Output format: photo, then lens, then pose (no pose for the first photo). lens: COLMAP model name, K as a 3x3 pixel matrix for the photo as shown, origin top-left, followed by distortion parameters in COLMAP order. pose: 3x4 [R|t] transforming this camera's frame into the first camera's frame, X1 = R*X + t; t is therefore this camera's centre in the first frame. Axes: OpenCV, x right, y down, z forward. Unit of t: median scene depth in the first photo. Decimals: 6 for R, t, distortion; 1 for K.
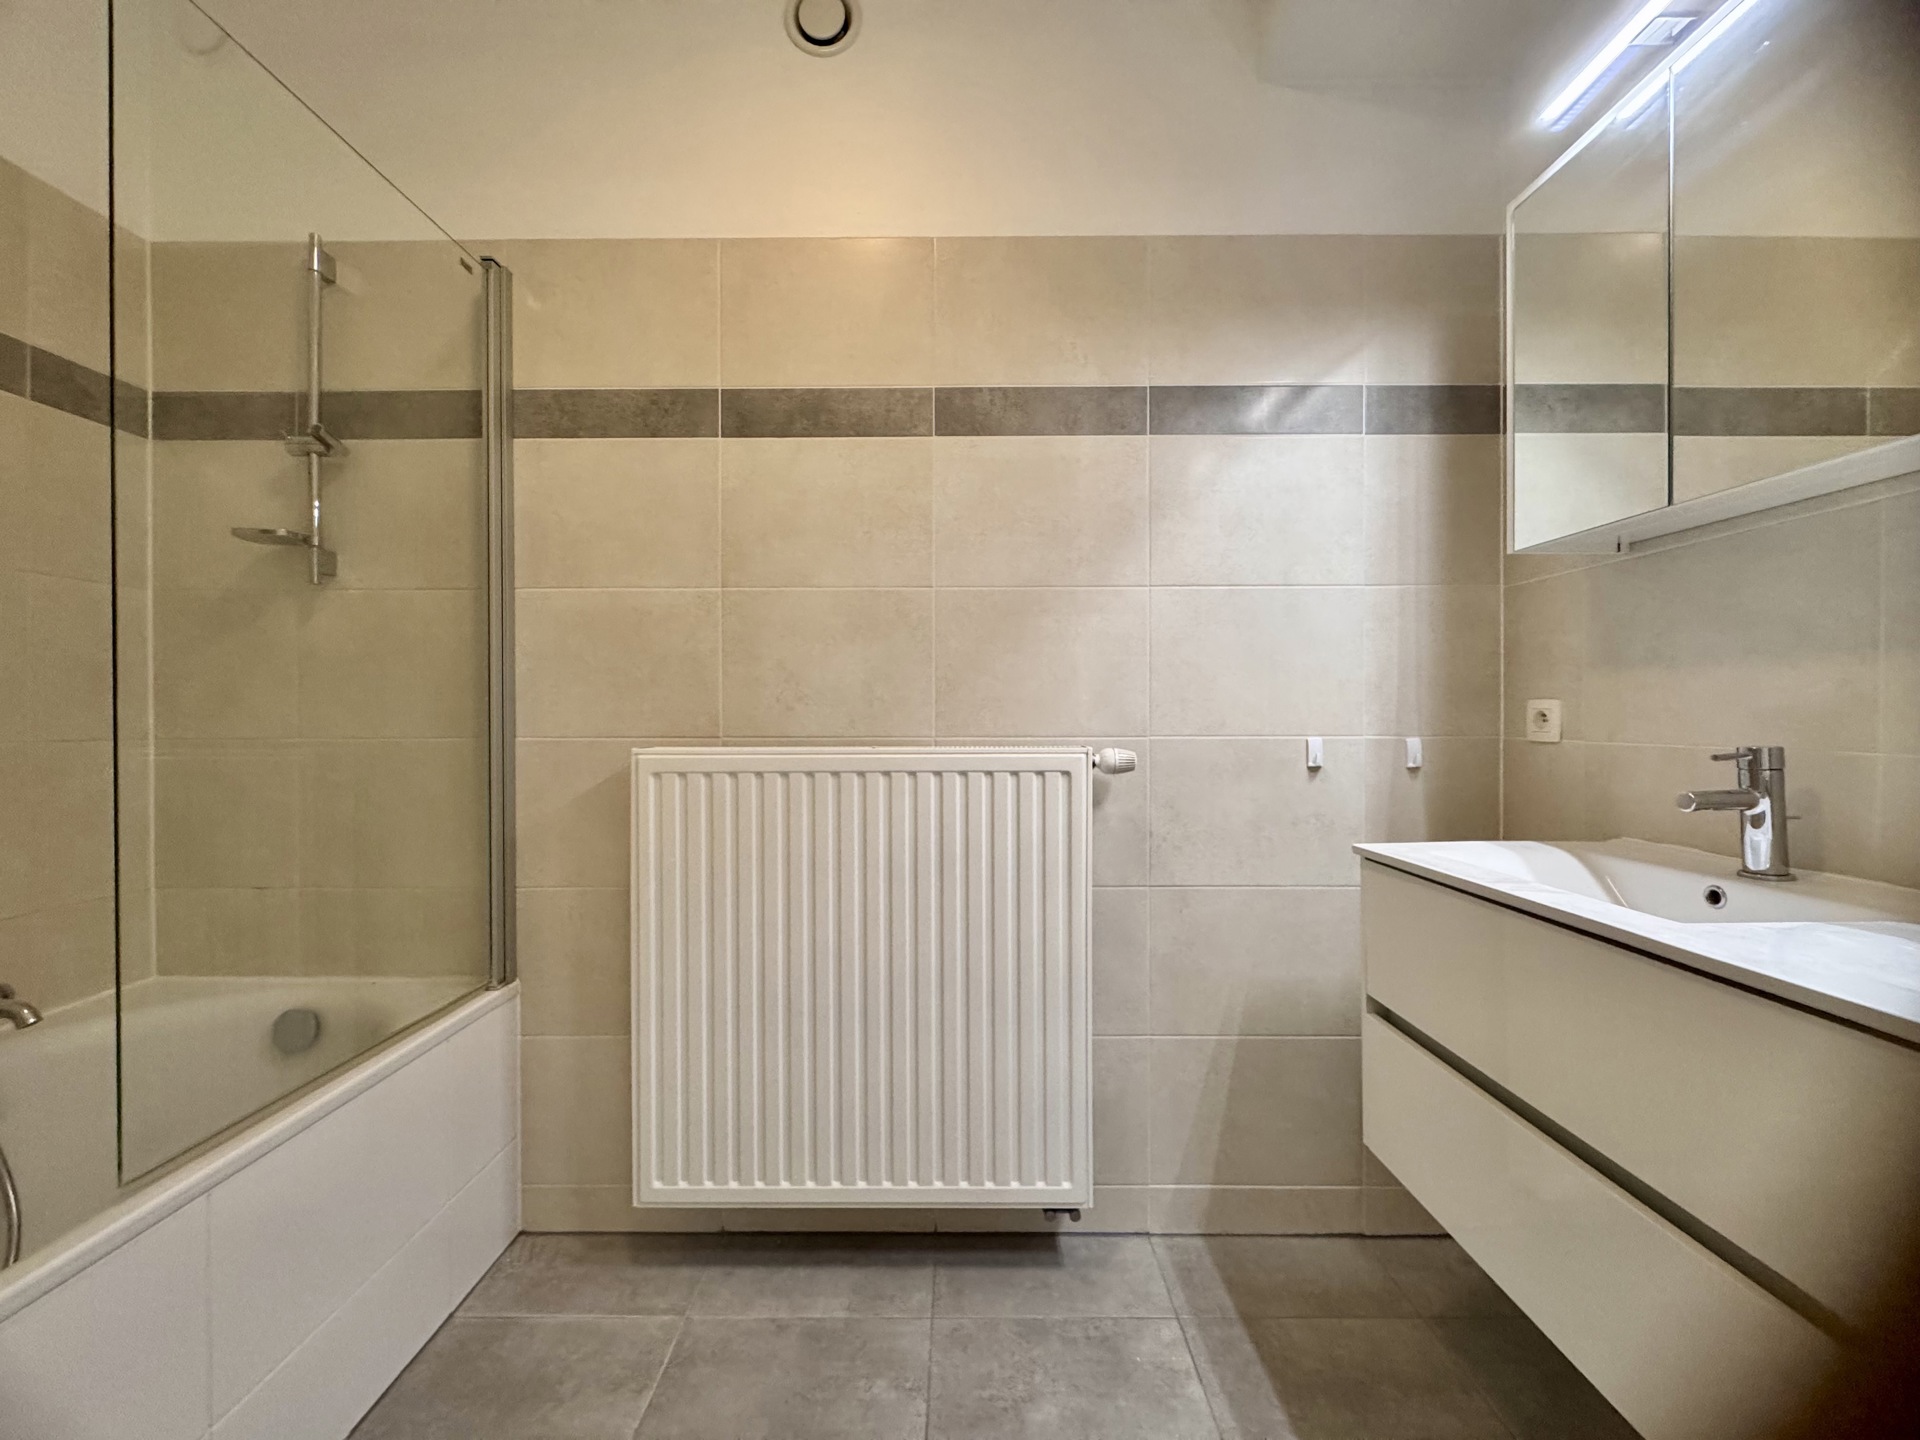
lens RADIAL K [[758.7, 0, 960.0], [0, 758.7, 720.0], [0, 0, 1]] dist [-0.000360, -0.000103]
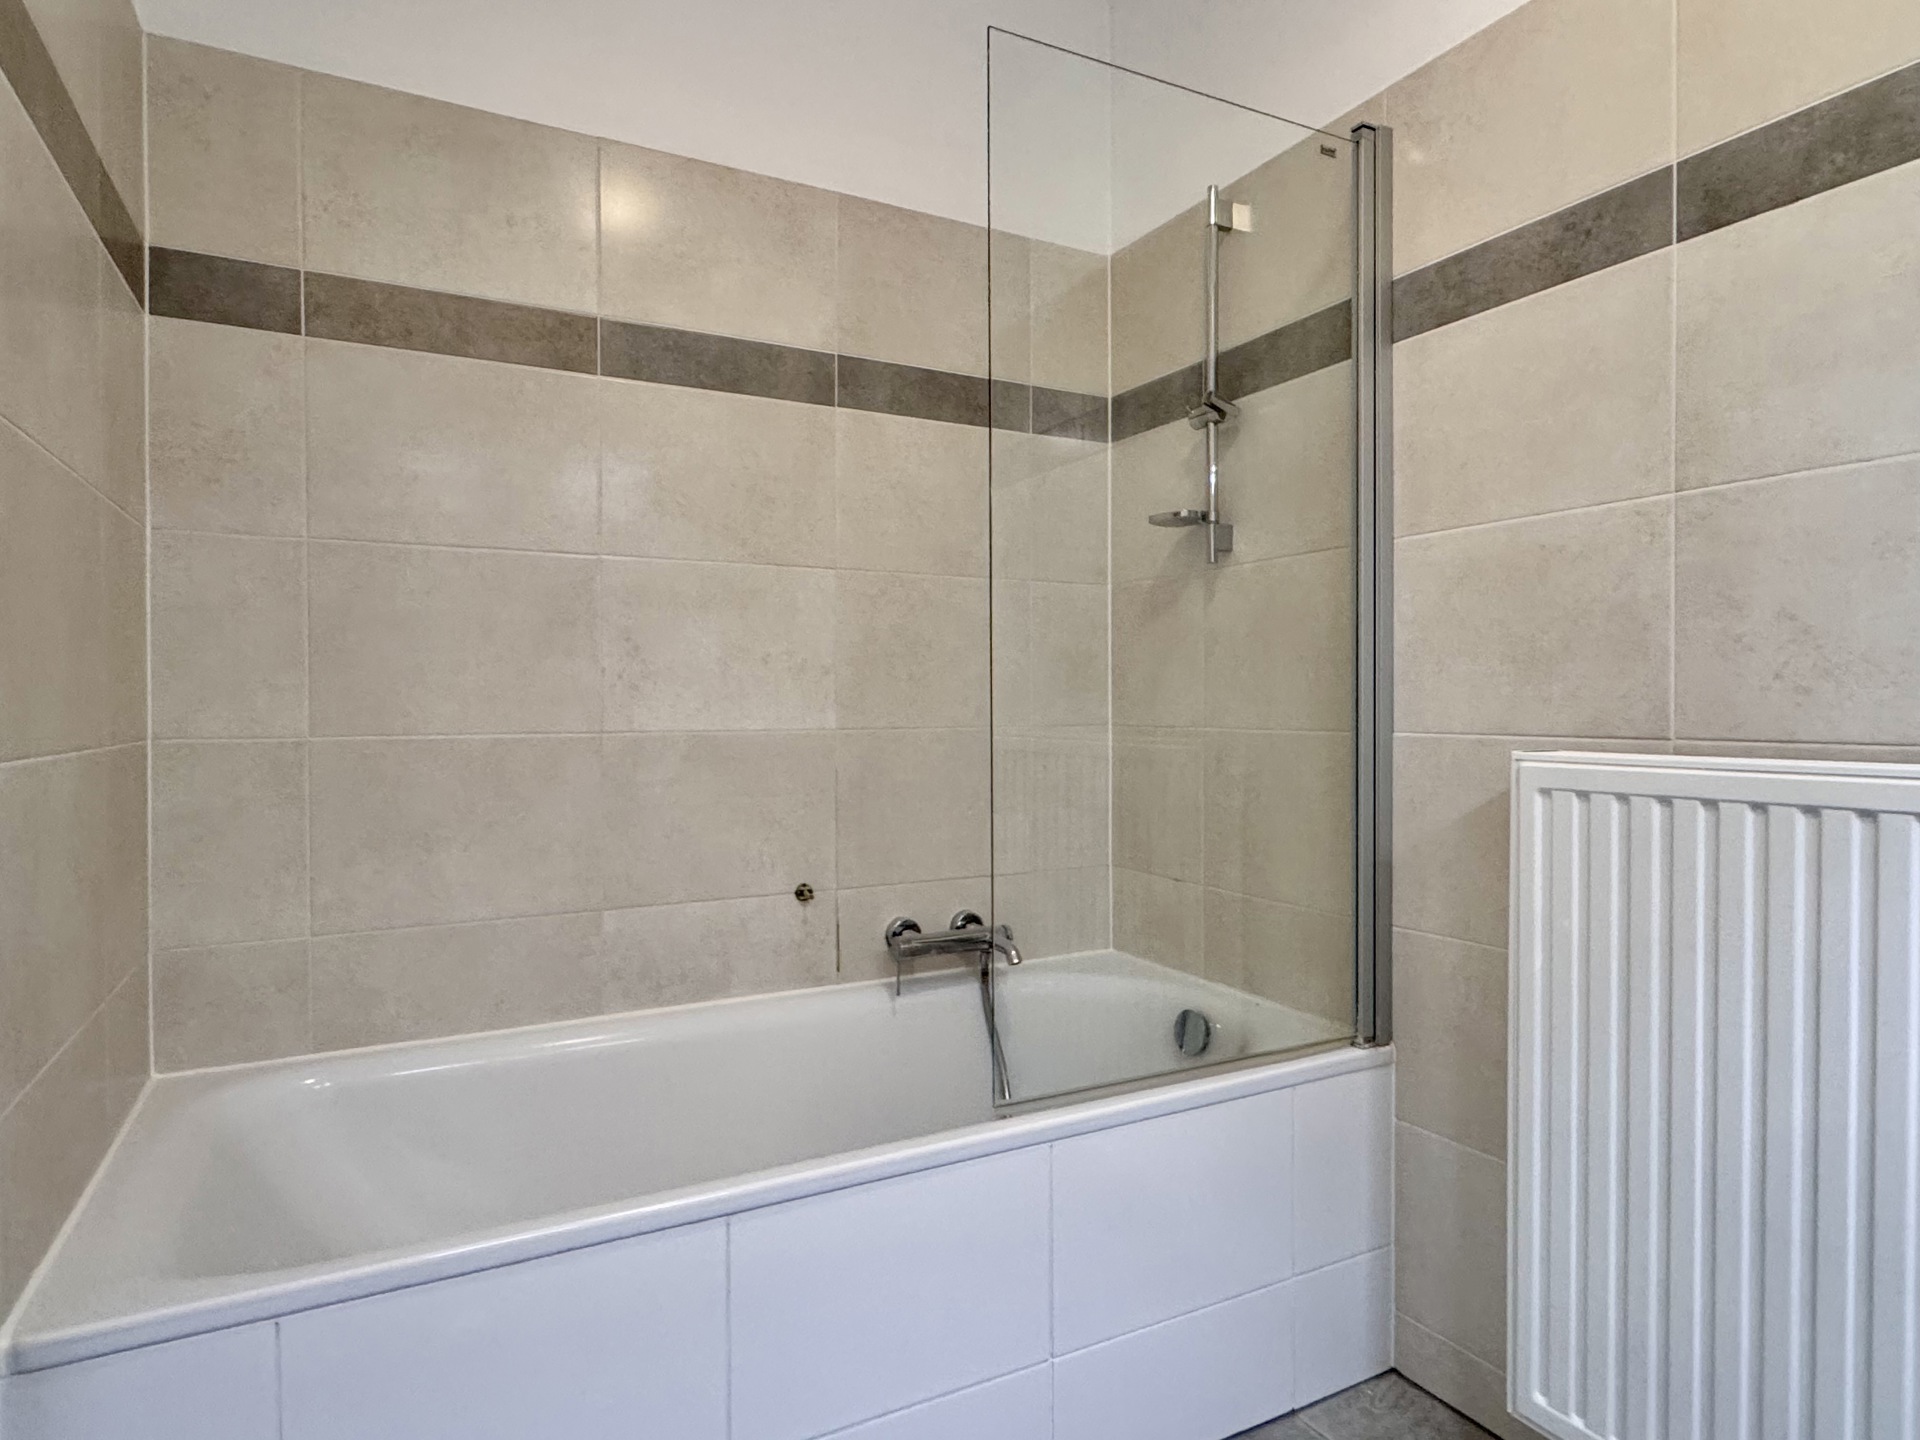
lens RADIAL K [[1107.9, 0, 960.0], [0, 1107.9, 720.0], [0, 0, 1]] dist [-0.000398, 0.000752]
pose [[0.475604, 0.012533, -0.879570, 0.213350], [0.000087, 0.999898, 0.014295, -0.005472], [0.879659, -0.006876, 0.475554, 0.081267]]
